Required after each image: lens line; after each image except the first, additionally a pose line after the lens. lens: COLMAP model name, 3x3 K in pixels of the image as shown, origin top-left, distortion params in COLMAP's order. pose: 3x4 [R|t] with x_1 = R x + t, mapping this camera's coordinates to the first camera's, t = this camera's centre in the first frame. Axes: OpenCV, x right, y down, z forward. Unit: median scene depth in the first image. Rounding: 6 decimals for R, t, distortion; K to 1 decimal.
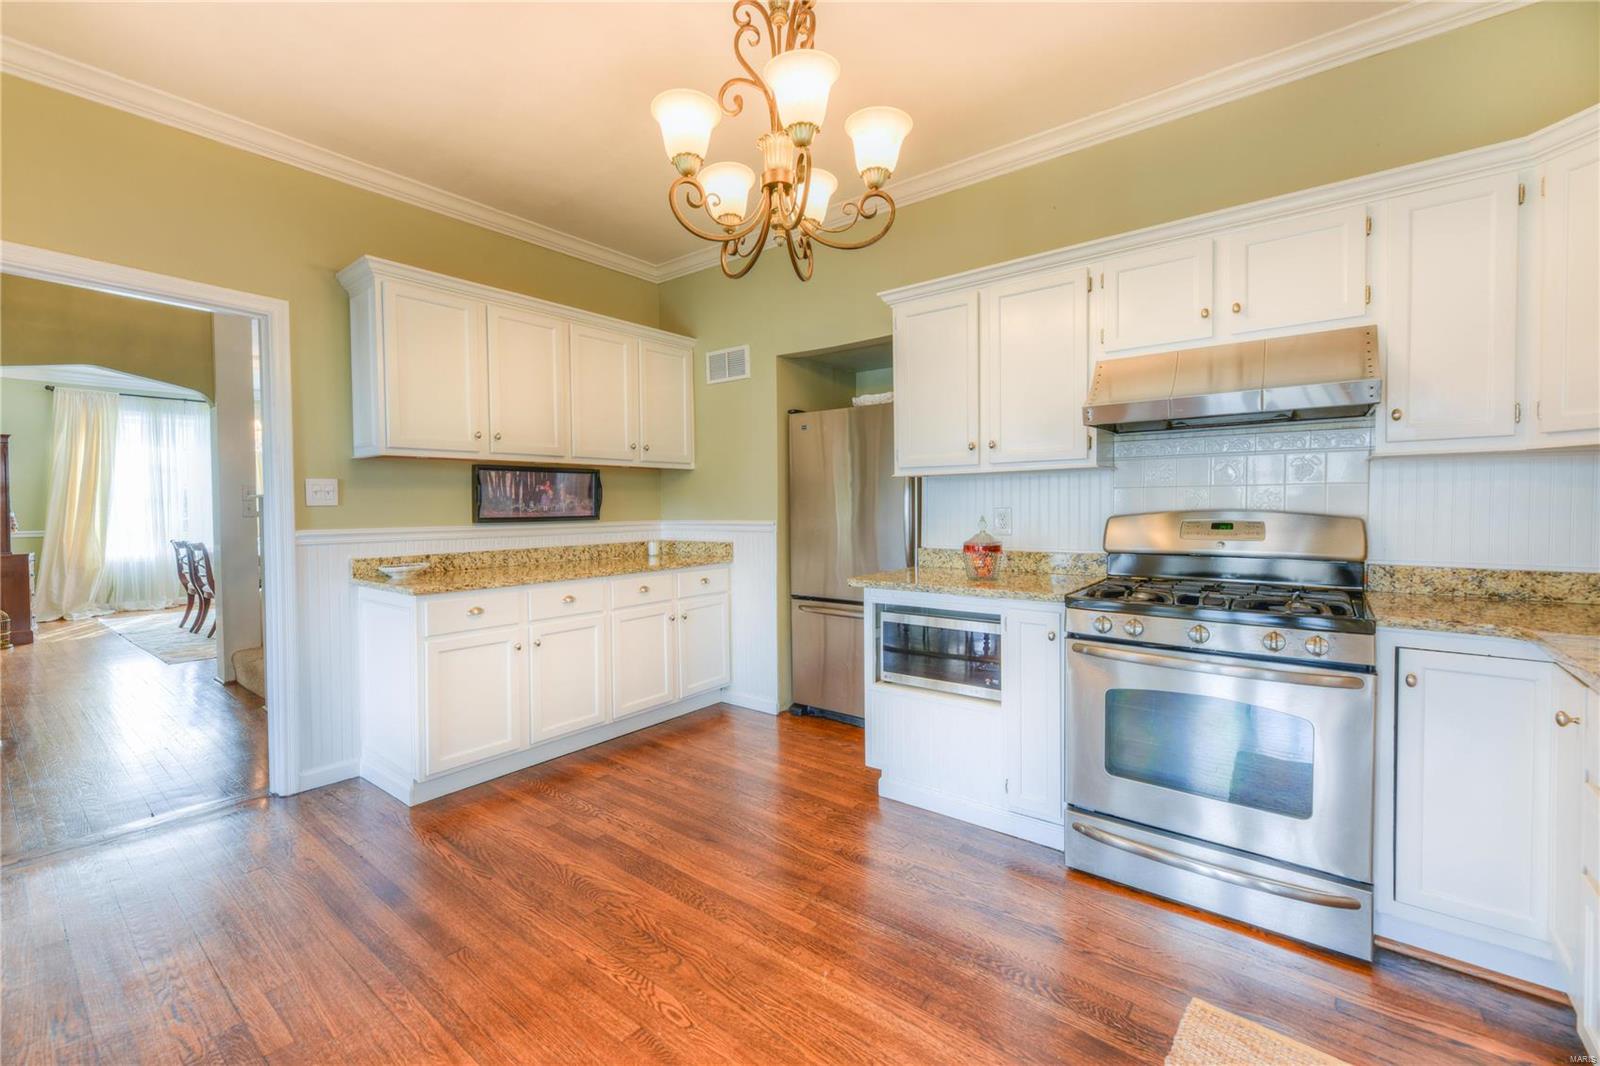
lens RADIAL K [[660.8, 0, 768.5], [0, 660.8, 519.5], [0, 0, 1]] dist [0.010251, 0.000286]
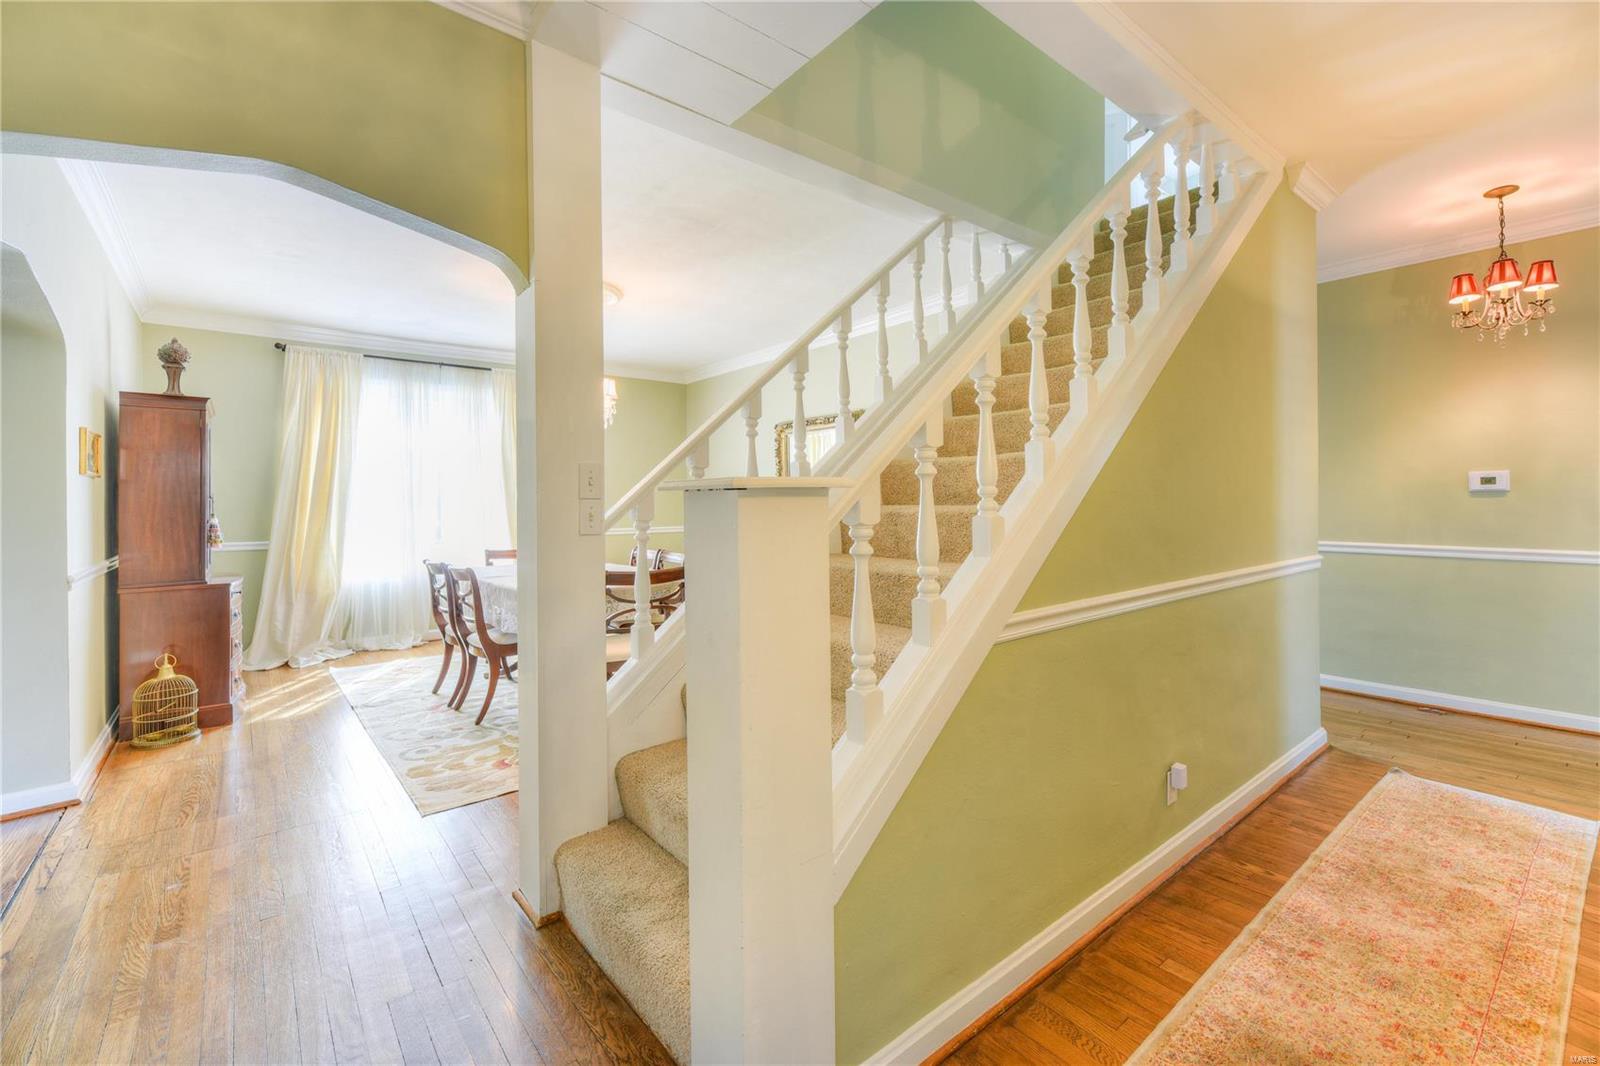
lens RADIAL K [[696.1, 0, 875.1], [0, 696.1, 495.1], [0, 0, 1]] dist [0.002769, 0.000761]
pose [[0.989062, -0.007154, -0.147329, -0.352421], [0.002722, 0.999538, -0.030263, -0.009609], [0.147478, 0.029531, 0.988624, 0.382021]]
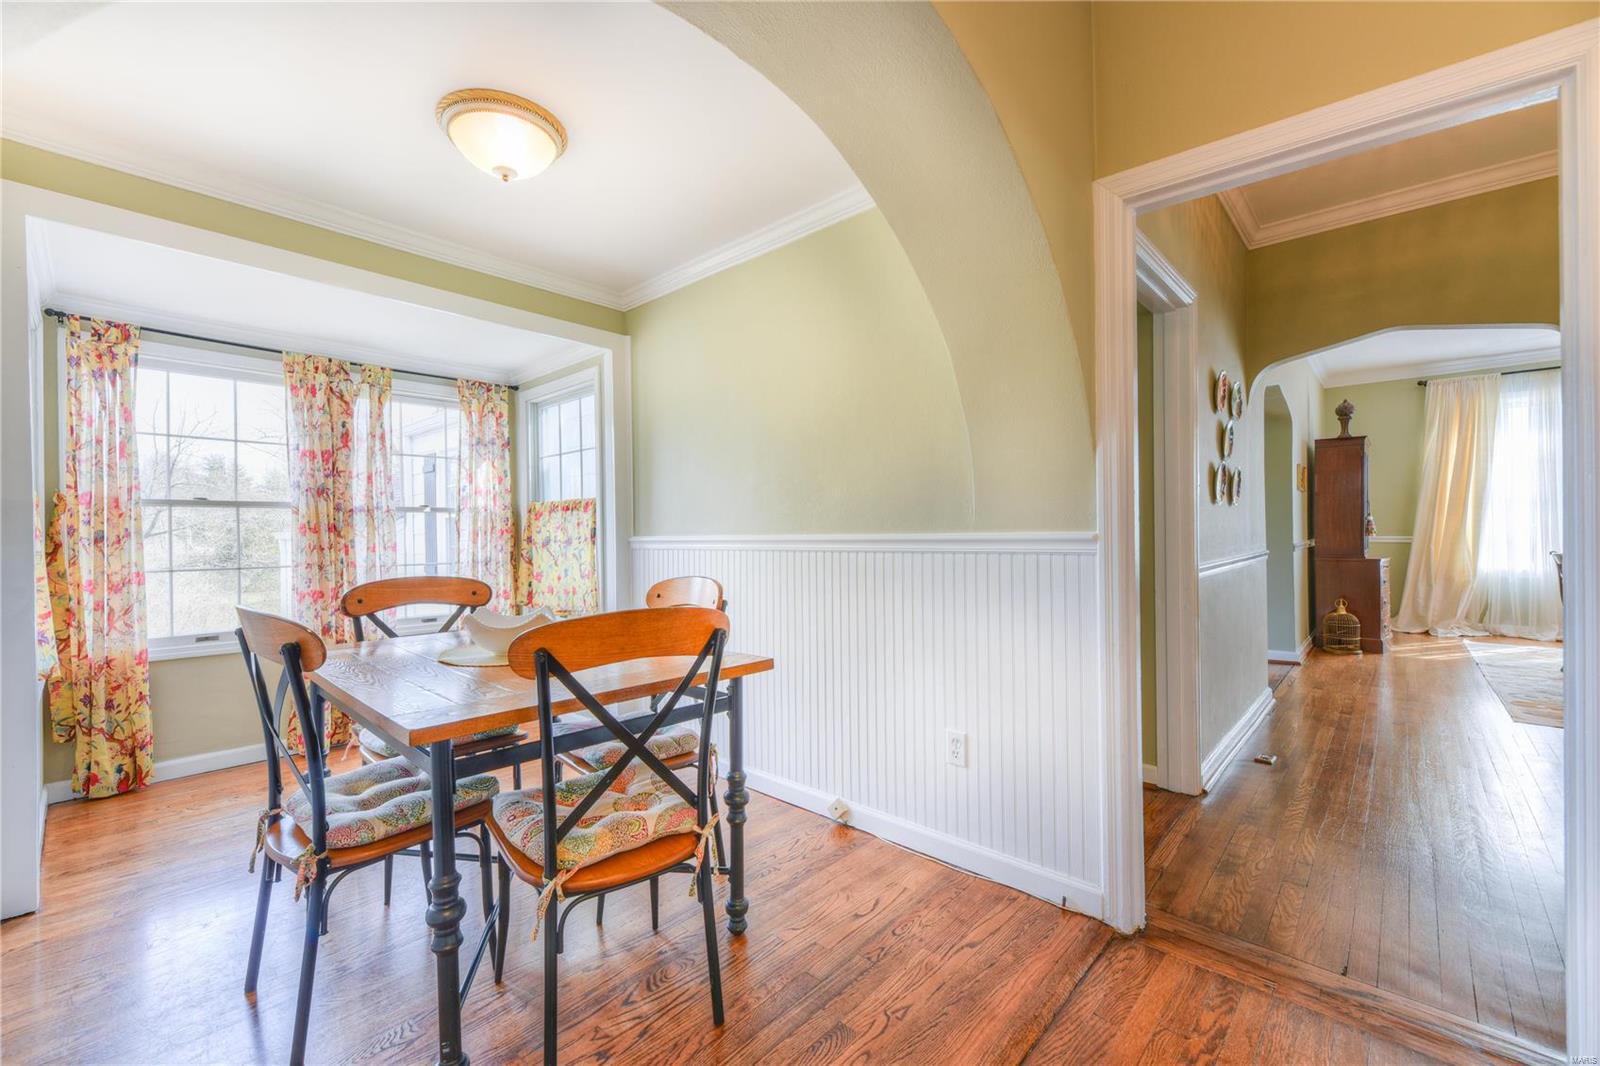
lens RADIAL K [[660.8, 0, 787.0], [0, 660.8, 532.6], [0, 0, 1]] dist [0.010251, 0.000286]
pose [[-0.060801, 0.012541, -0.998071, -0.099119], [-0.009372, 0.999870, 0.013135, 0.008179], [0.998106, 0.010153, -0.060675, 0.193913]]
